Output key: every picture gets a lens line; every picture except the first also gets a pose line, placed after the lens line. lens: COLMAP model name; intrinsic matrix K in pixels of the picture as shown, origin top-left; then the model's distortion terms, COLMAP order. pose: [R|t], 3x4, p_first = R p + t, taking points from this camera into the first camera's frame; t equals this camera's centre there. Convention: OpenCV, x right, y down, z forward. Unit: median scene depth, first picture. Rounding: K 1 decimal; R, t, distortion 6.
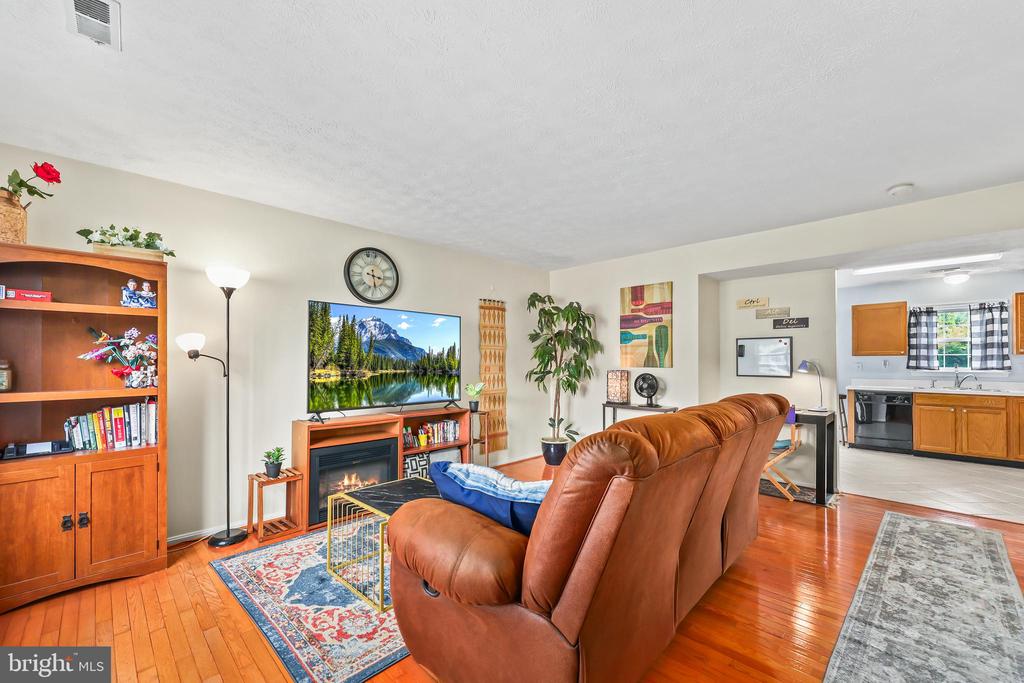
lens RADIAL K [[416.2, 0, 508.9], [0, 416.2, 357.0], [0, 0, 1]] dist [-0.002451, -0.000083]
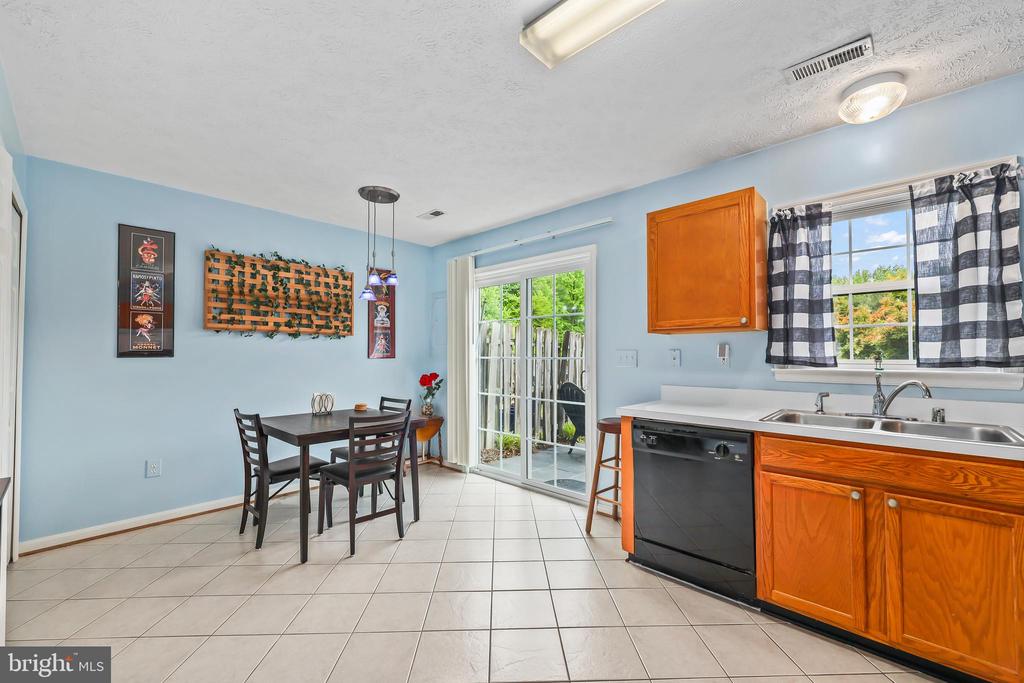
lens RADIAL K [[411.4, 0, 513.8], [0, 411.4, 346.1], [0, 0, 1]] dist [-0.000314, 0.000047]
pose [[0.999138, -0.001813, 0.041476, 0.709086], [0.002117, 0.999971, -0.007289, 0.014741], [-0.041462, 0.007371, 0.999113, 0.621460]]
